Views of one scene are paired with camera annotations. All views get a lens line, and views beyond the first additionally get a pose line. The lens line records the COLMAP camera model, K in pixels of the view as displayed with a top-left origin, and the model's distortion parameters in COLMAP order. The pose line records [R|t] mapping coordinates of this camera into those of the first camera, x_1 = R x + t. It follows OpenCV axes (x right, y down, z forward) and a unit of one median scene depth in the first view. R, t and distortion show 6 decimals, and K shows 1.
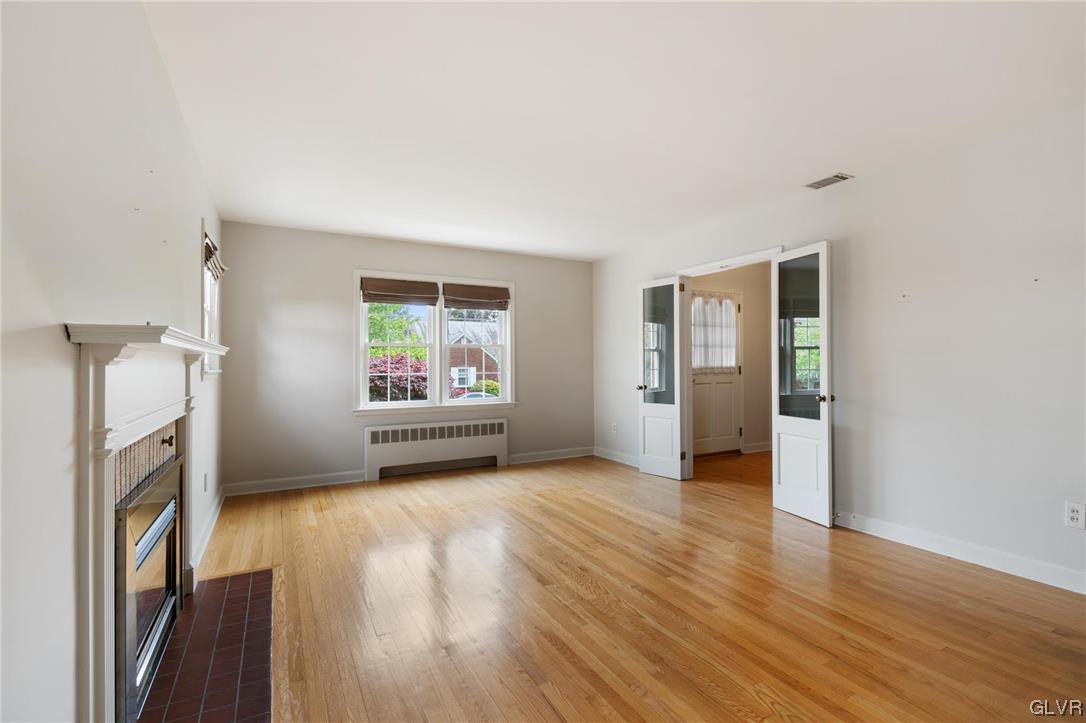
lens RADIAL K [[499.2, 0, 543.0], [0, 499.2, 363.7], [0, 0, 1]] dist [0.009103, -0.000879]
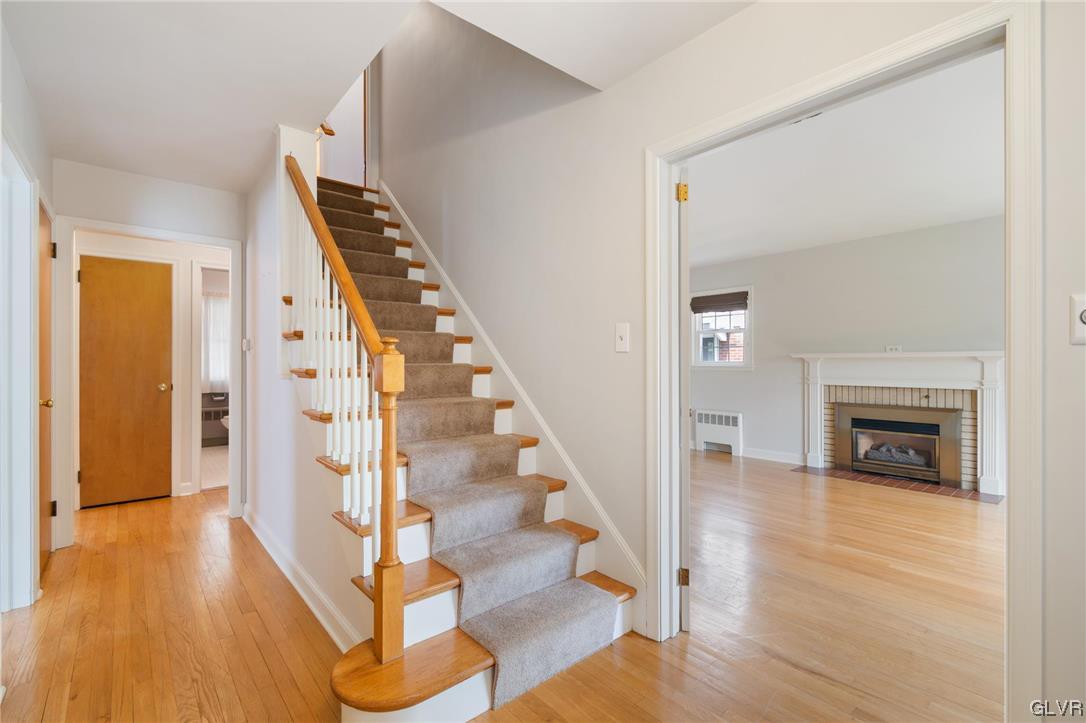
lens RADIAL K [[499.2, 0, 541.9], [0, 499.2, 363.0], [0, 0, 1]] dist [0.009103, -0.000879]
pose [[-0.976890, 0.006450, -0.213644, 0.592228], [0.007405, 0.999966, -0.003669, 0.001779], [0.213613, -0.005166, -0.976905, 2.076220]]
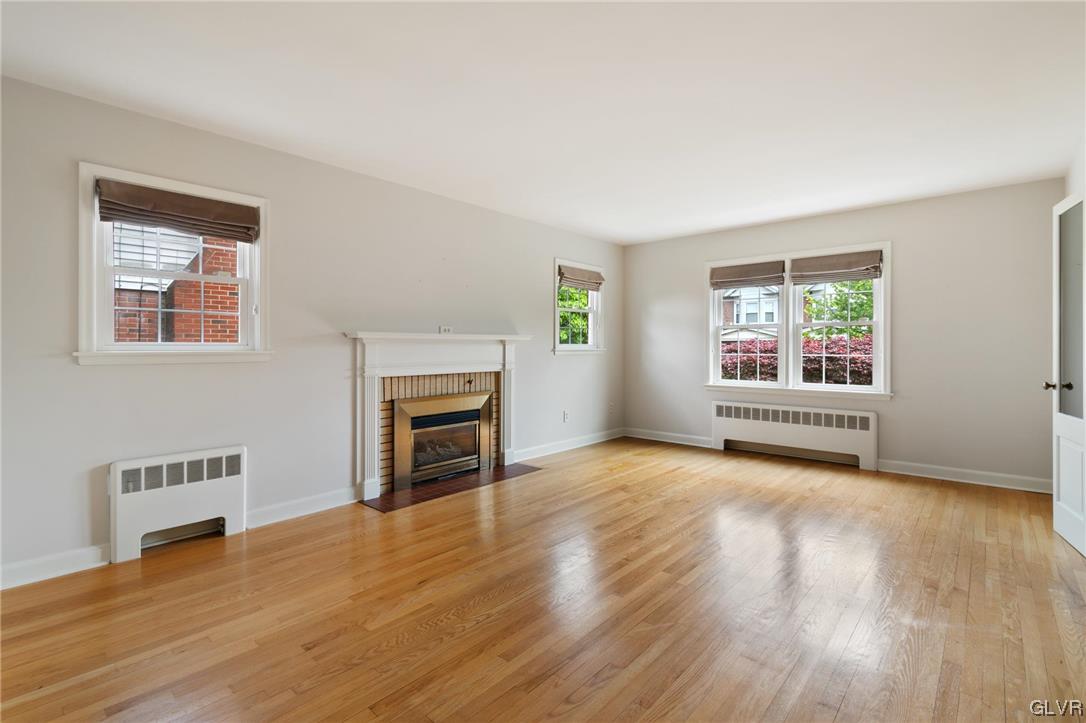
lens RADIAL K [[499.2, 0, 543.9], [0, 499.2, 350.1], [0, 0, 1]] dist [0.009103, -0.000879]
pose [[0.349018, 0.011810, -0.937042, 0.527880], [0.002445, 0.999906, 0.013513, -0.003430], [0.937113, -0.007008, 0.348956, 0.229648]]
